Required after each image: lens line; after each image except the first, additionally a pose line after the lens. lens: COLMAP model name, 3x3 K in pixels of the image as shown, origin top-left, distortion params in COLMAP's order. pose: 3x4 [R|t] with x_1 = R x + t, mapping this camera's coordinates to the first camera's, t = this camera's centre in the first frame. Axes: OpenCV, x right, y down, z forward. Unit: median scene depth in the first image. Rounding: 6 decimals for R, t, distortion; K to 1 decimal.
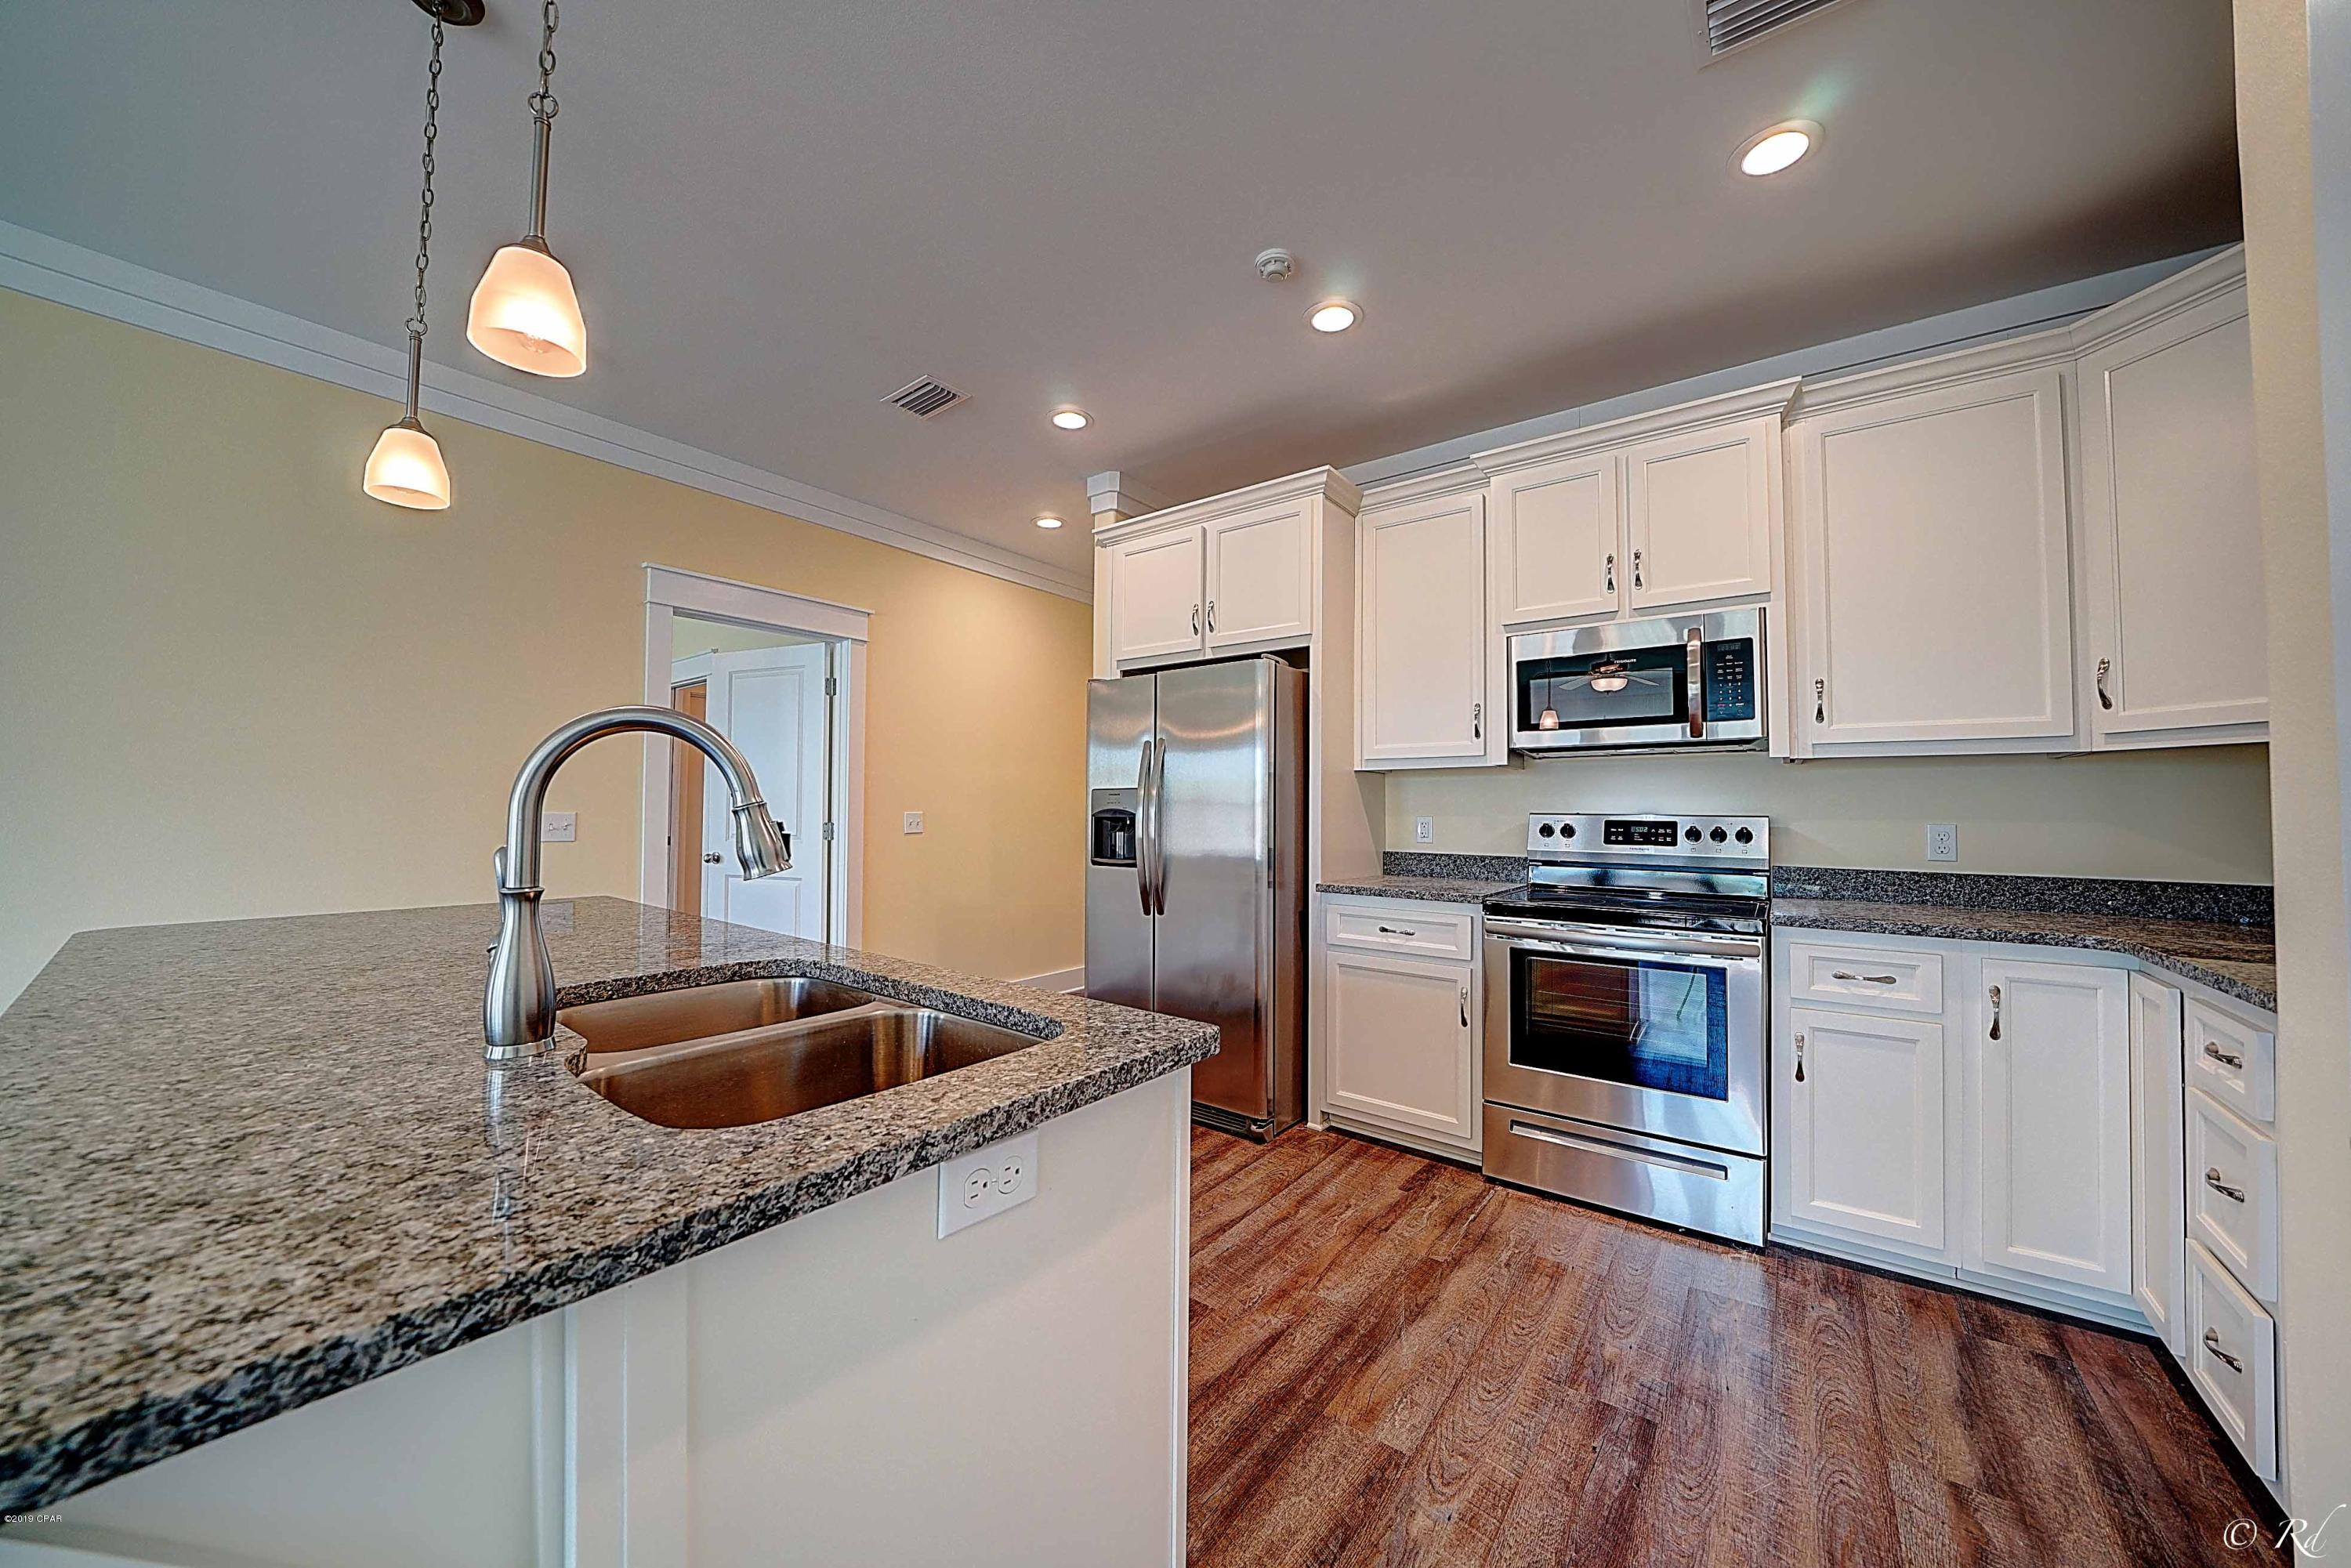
lens RADIAL K [[815.6, 0, 1171.5], [0, 815.6, 791.5], [0, 0, 1]] dist [-0.024533, 0.002561]
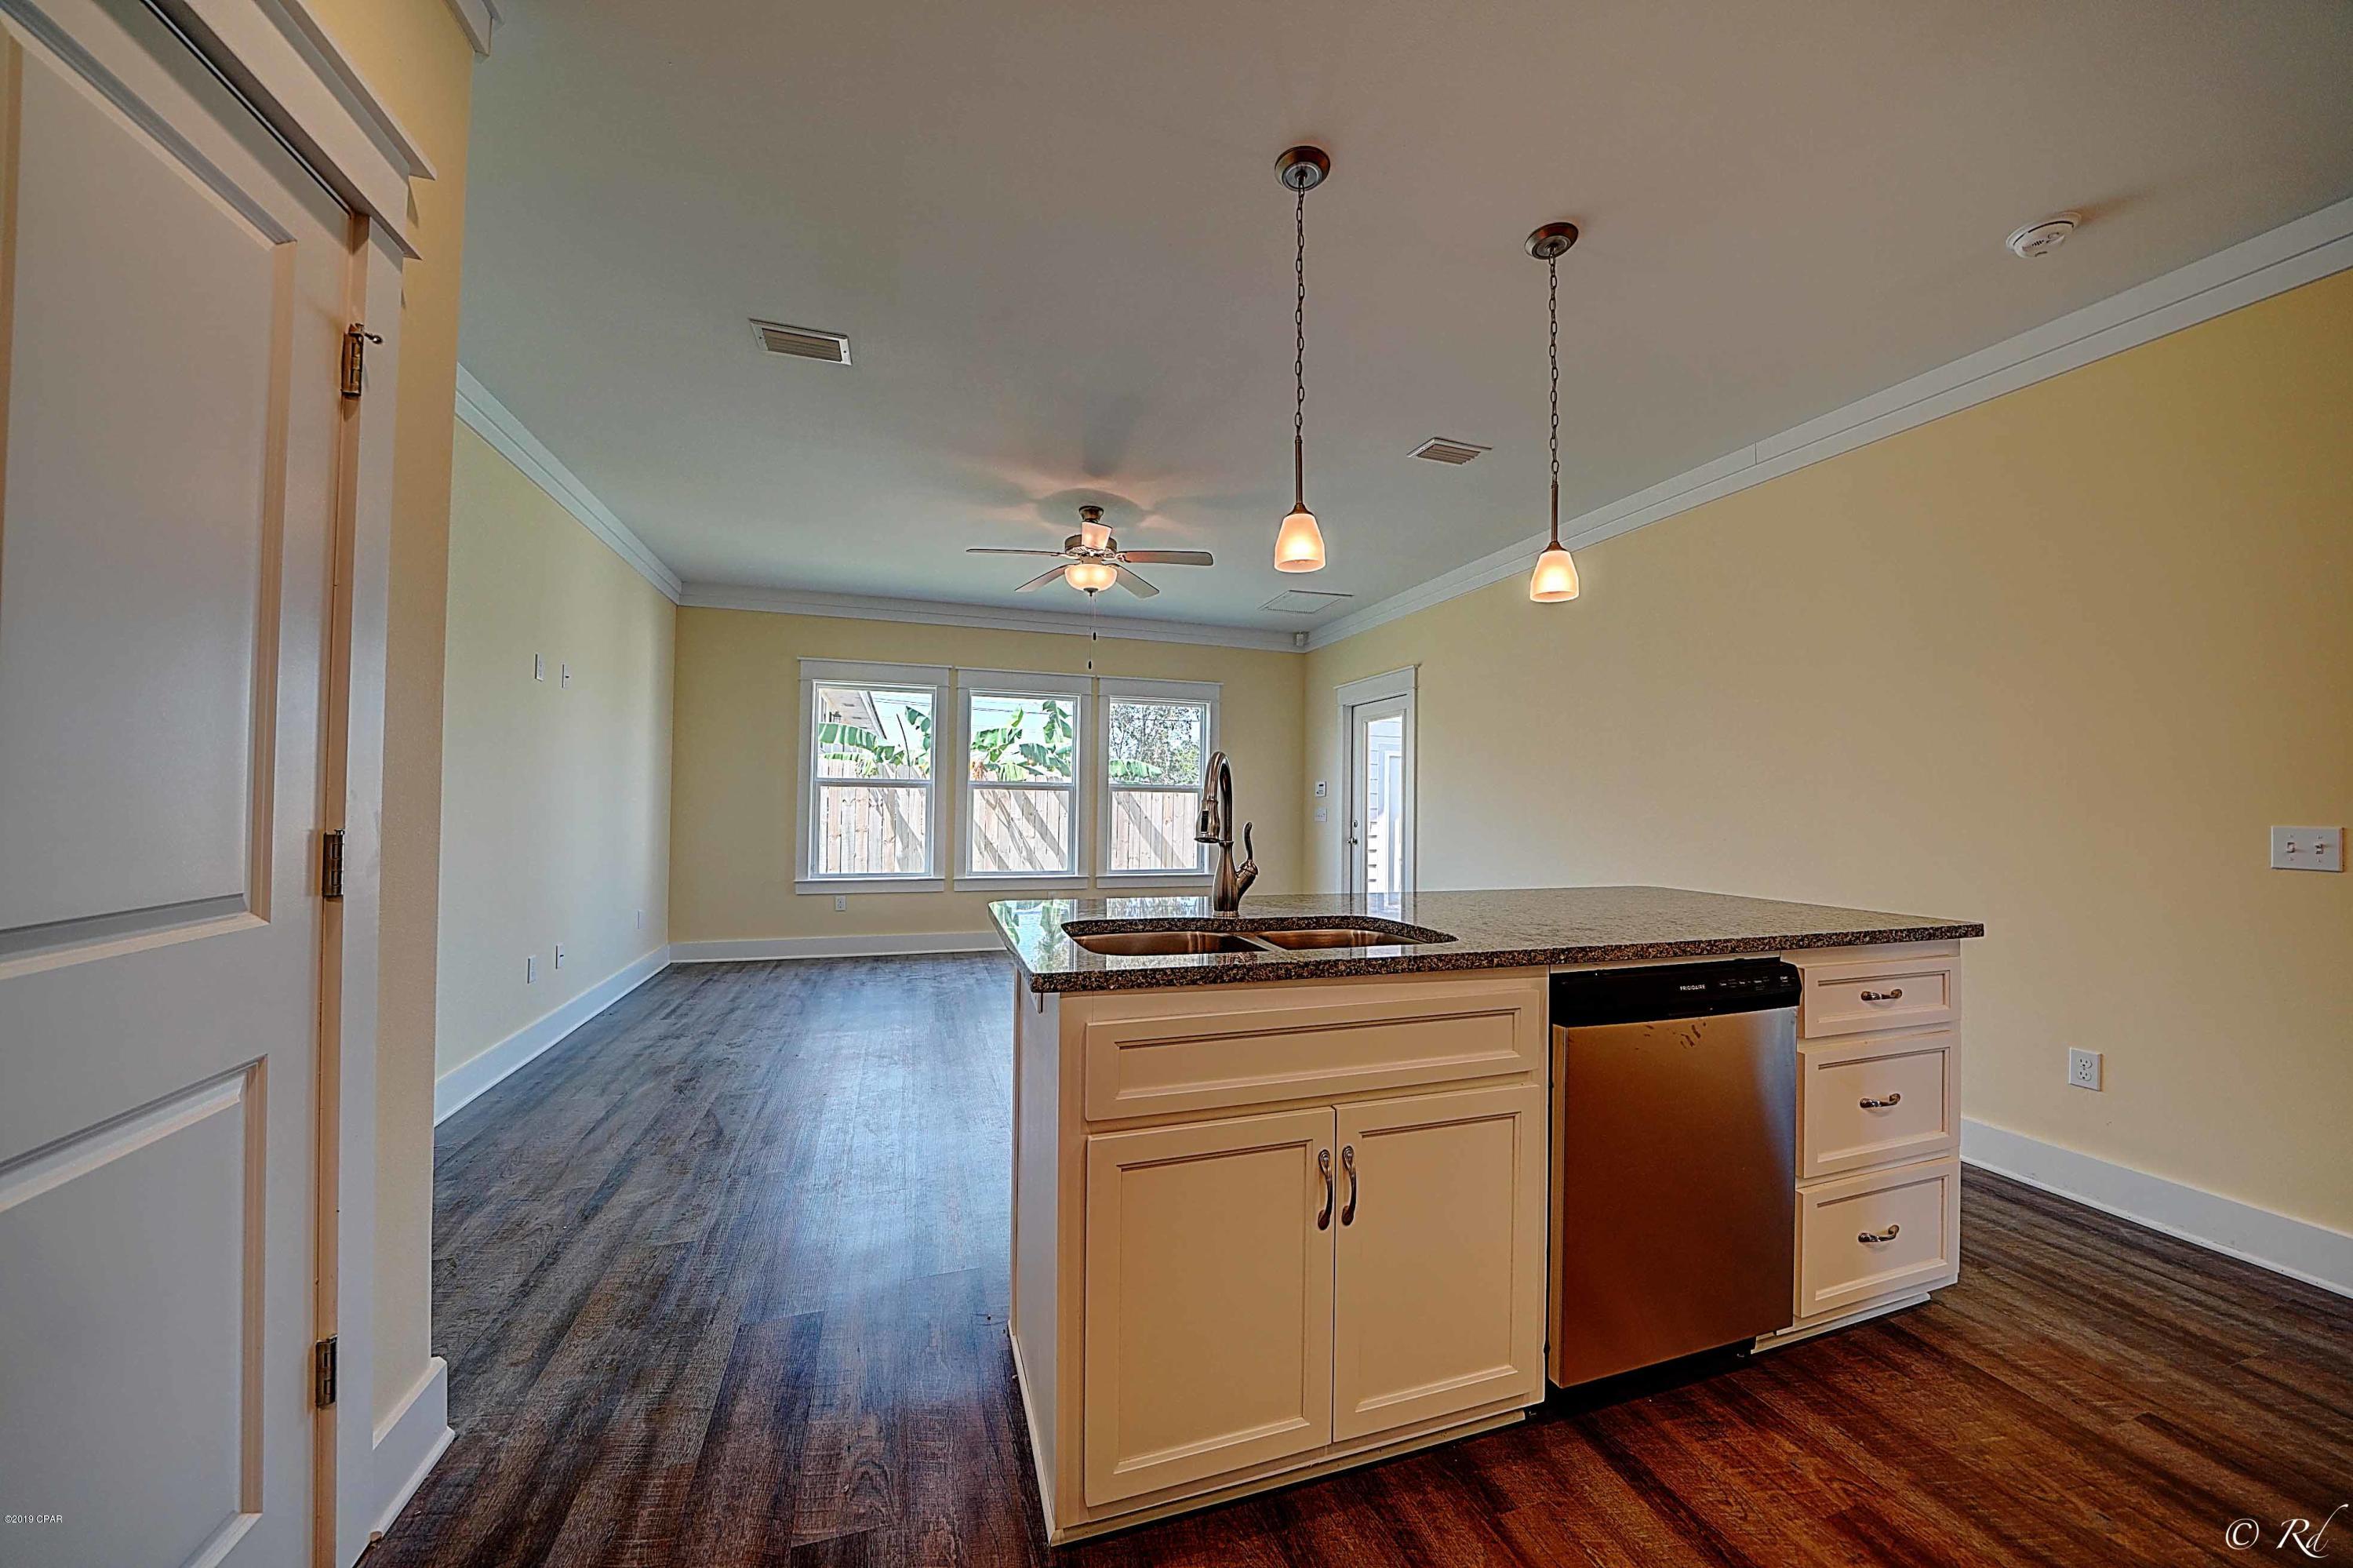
lens RADIAL K [[816.4, 0, 1172.5], [0, 816.4, 791.5], [0, 0, 1]] dist [-0.024533, 0.002561]
pose [[-0.566603, -0.025777, -0.823588, 0.335766], [0.003302, 0.999432, -0.033552, 0.018504], [0.823985, -0.021730, -0.566195, 0.652324]]
